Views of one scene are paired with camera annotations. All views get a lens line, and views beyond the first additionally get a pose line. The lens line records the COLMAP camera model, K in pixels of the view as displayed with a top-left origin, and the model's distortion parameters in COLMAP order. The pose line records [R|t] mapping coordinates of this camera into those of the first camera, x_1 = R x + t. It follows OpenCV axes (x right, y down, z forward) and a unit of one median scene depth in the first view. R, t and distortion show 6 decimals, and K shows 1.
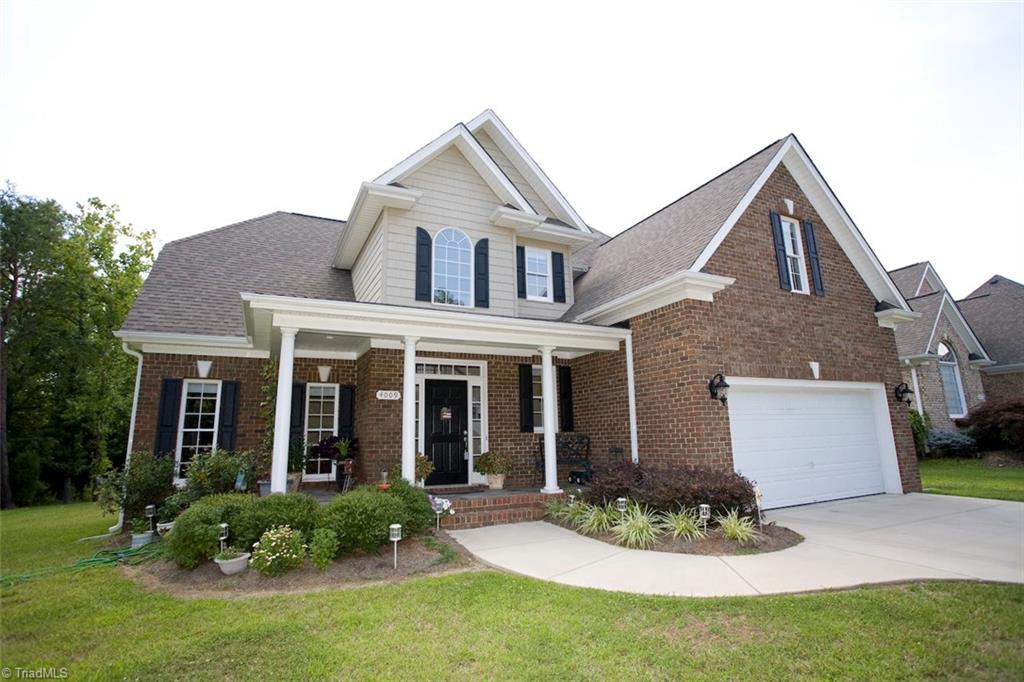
lens RADIAL K [[497.8, 0, 512.0], [0, 497.8, 338.5], [0, 0, 1]] dist [-0.047197, 0.011524]
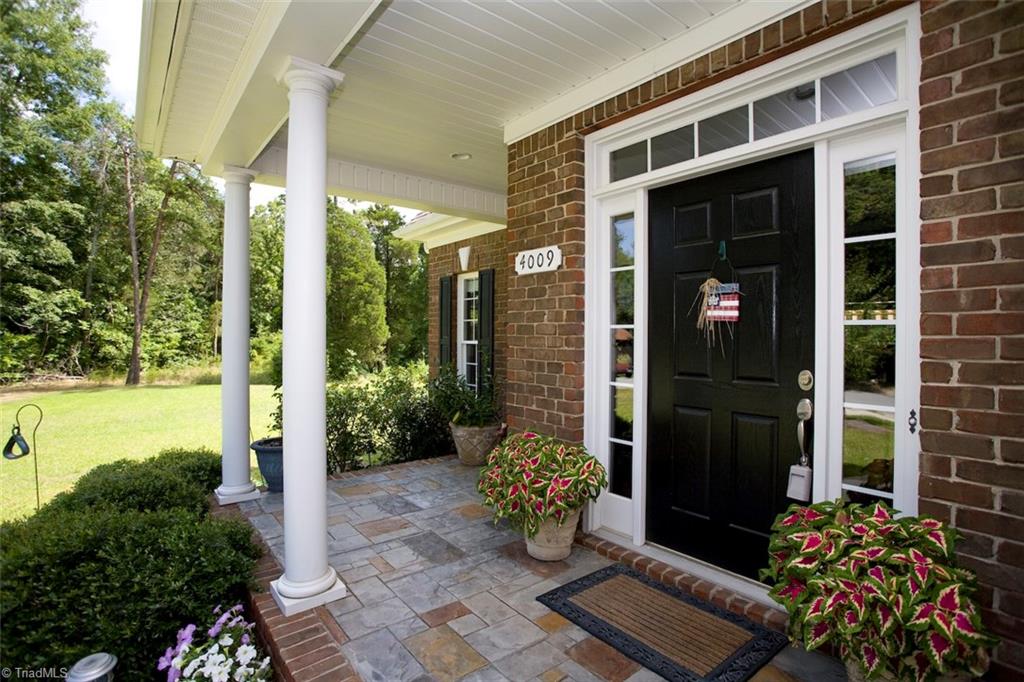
lens RADIAL K [[497.8, 0, 513.8], [0, 497.8, 339.3], [0, 0, 1]] dist [-0.047197, 0.011524]
pose [[0.216684, 0.028591, -0.975823, 0.100016], [0.190239, 0.979172, 0.070932, 0.138089], [0.957526, -0.201010, 0.206732, 0.878844]]
